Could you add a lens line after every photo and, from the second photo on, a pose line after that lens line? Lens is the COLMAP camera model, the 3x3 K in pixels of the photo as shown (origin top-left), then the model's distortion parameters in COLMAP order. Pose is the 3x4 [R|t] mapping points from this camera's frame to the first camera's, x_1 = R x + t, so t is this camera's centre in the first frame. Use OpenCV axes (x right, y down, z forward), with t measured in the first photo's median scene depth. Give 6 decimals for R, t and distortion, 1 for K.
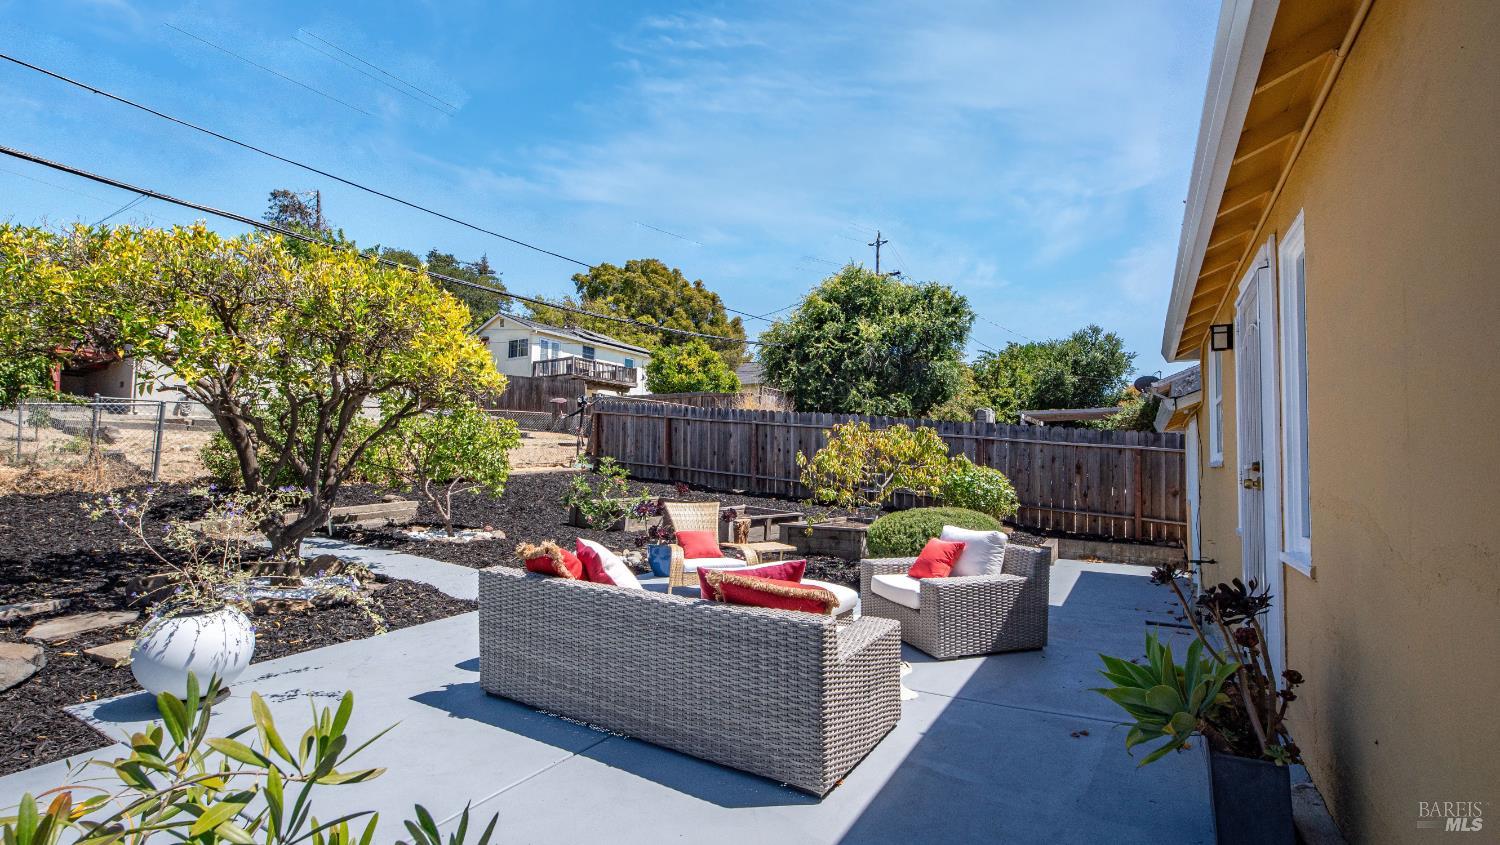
lens RADIAL K [[664.2, 0, 752.4], [0, 664.2, 438.3], [0, 0, 1]] dist [0.015099, -0.000092]
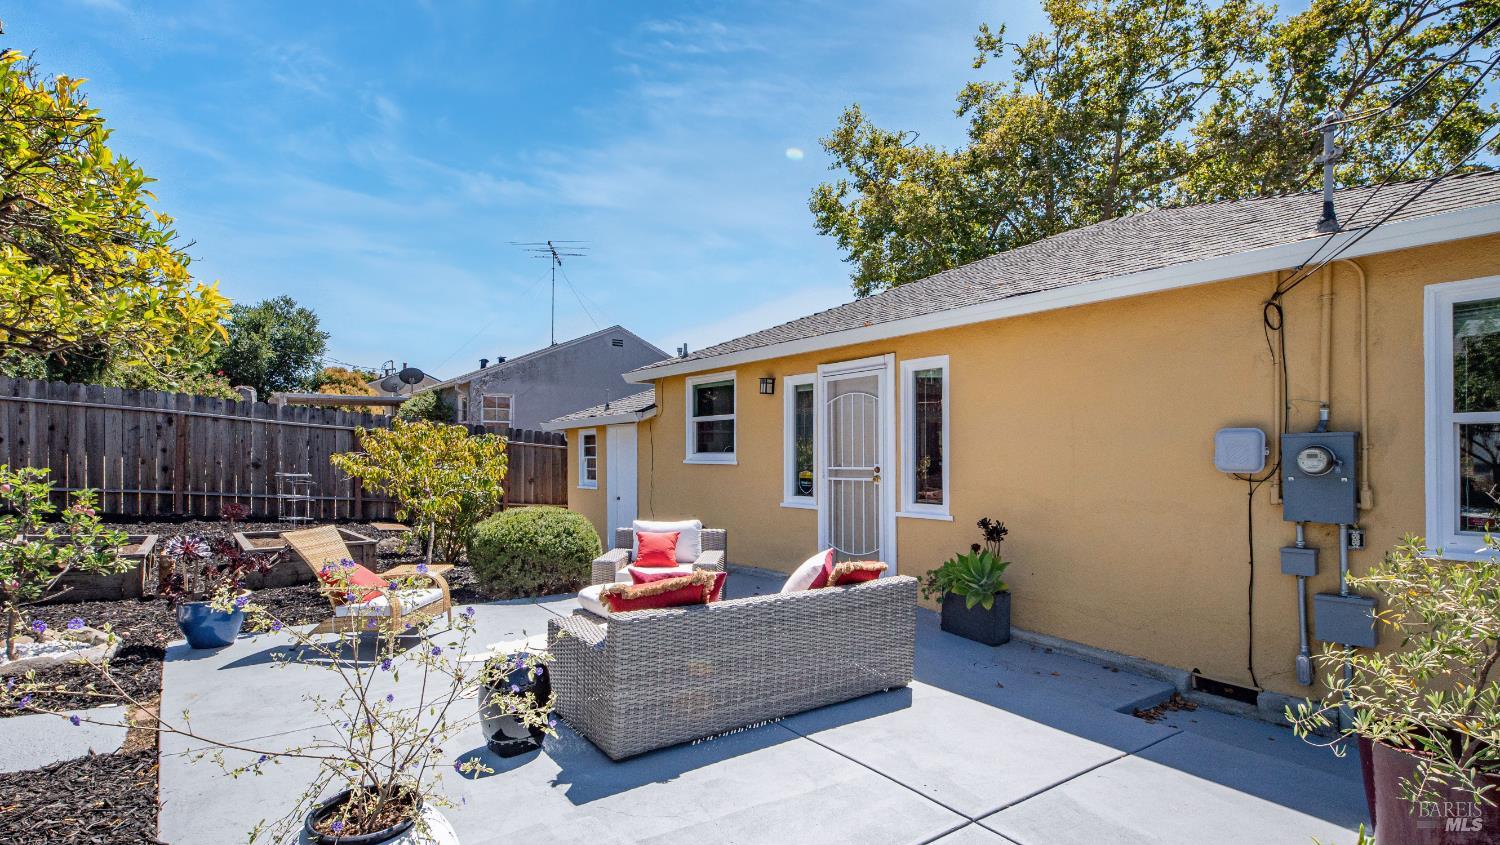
lens RADIAL K [[701.0, 0, 734.3], [0, 701.0, 465.8], [0, 0, 1]] dist [0.003604, 0.000209]
pose [[0.393803, -0.029860, 0.918710, -0.147374], [-0.033502, 0.998342, 0.046809, -0.005763], [-0.918584, -0.049212, 0.392150, 0.067043]]
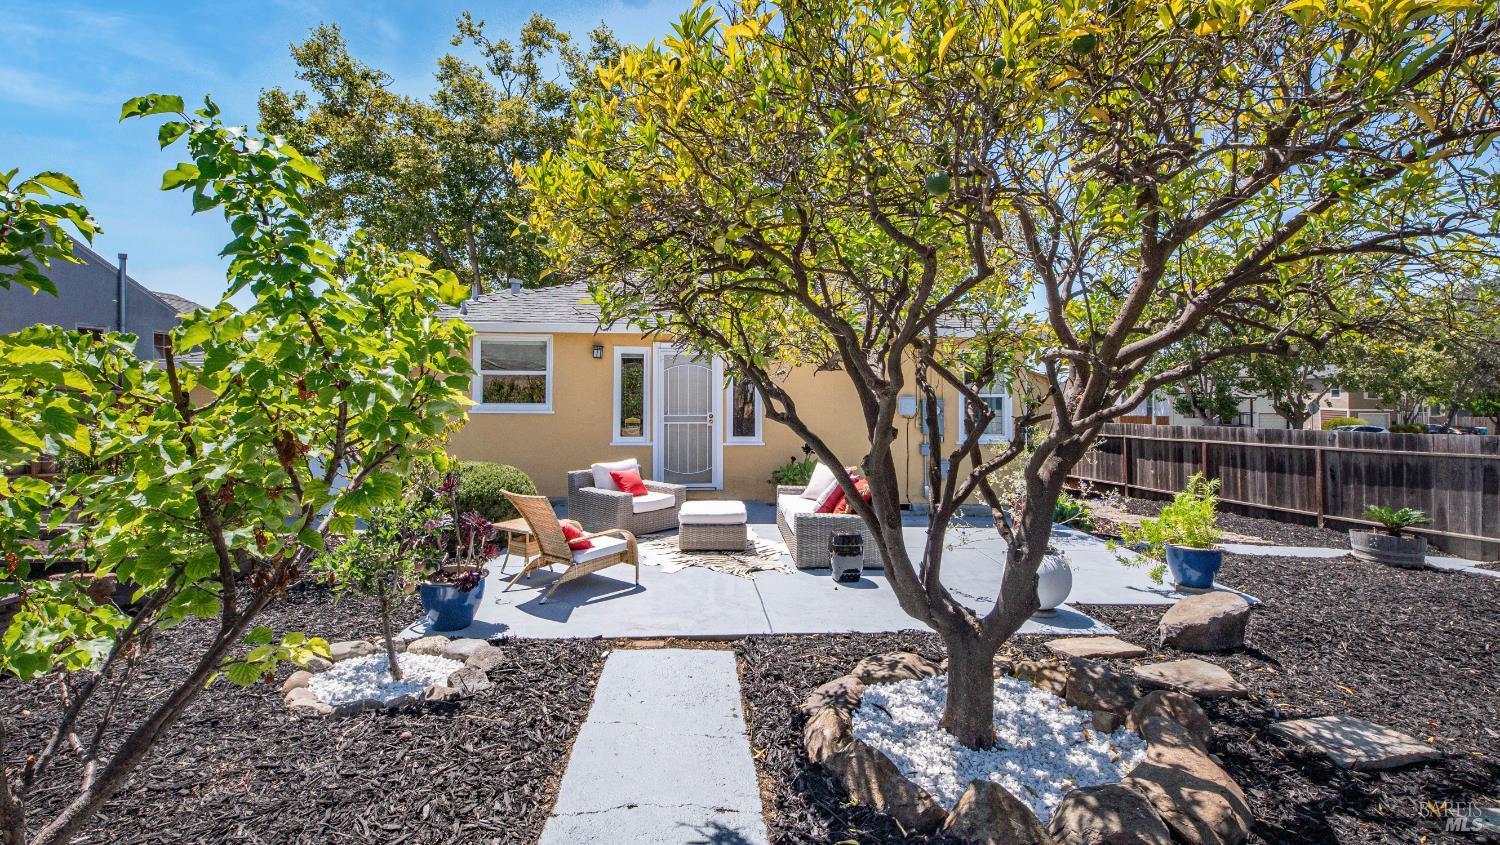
lens RADIAL K [[678.1, 0, 743.6], [0, 678.1, 370.4], [0, 0, 1]] dist [0.001045, 0.000107]
pose [[-0.558426, -0.004188, 0.829544, -0.213009], [-0.052444, 0.998165, -0.030264, -0.008978], [-0.827895, -0.060405, -0.557621, 0.298902]]
